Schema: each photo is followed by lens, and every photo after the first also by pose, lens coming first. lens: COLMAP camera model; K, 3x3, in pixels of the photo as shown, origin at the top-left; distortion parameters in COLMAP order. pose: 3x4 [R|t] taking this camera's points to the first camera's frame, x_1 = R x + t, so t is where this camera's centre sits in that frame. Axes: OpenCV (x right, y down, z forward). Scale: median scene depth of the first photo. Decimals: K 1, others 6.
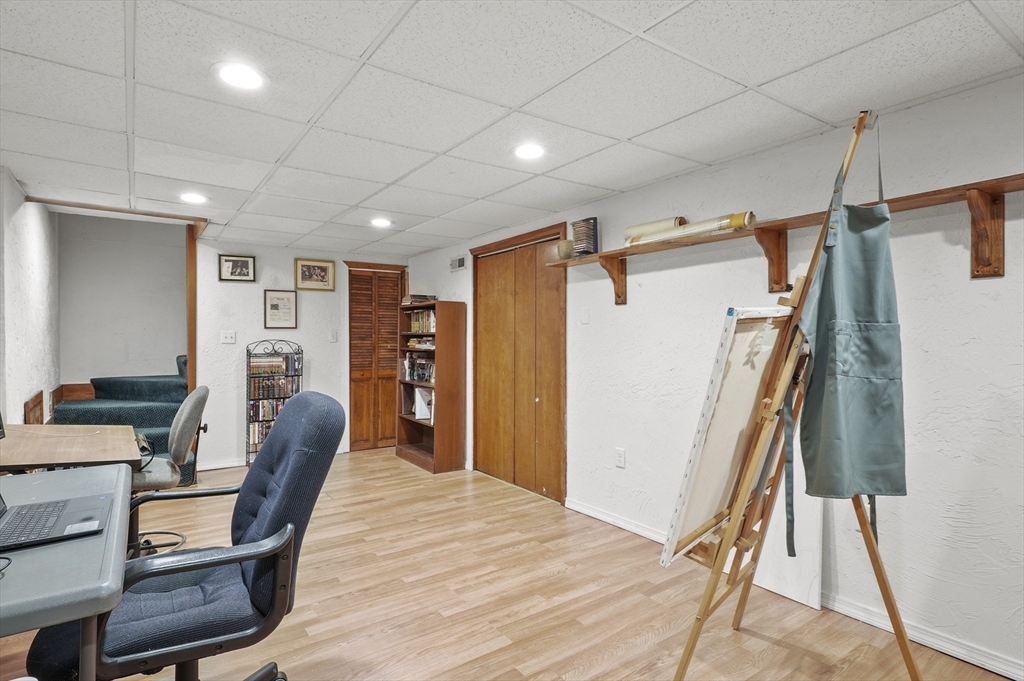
lens RADIAL K [[535.4, 0, 513.7], [0, 535.4, 340.5], [0, 0, 1]] dist [0.005373, 0.000514]
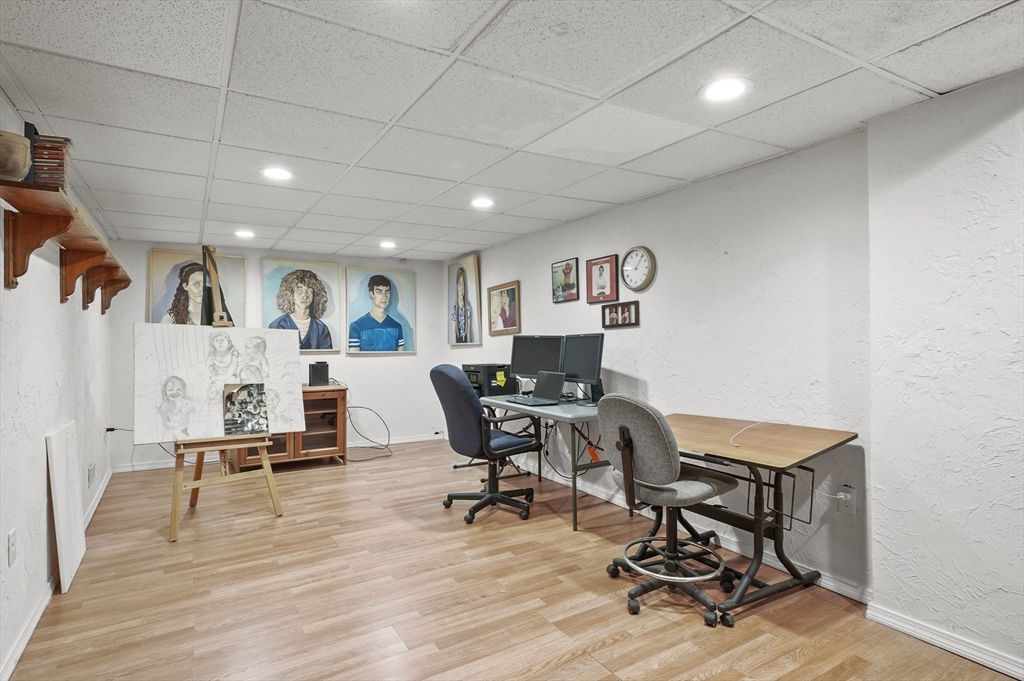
lens RADIAL K [[535.4, 0, 511.0], [0, 535.4, 339.8], [0, 0, 1]] dist [0.005373, 0.000514]
pose [[-0.996970, 0.009956, 0.077144, -0.559630], [0.010789, 0.999888, 0.010393, -0.011660], [-0.077032, 0.011194, -0.996966, 2.173916]]
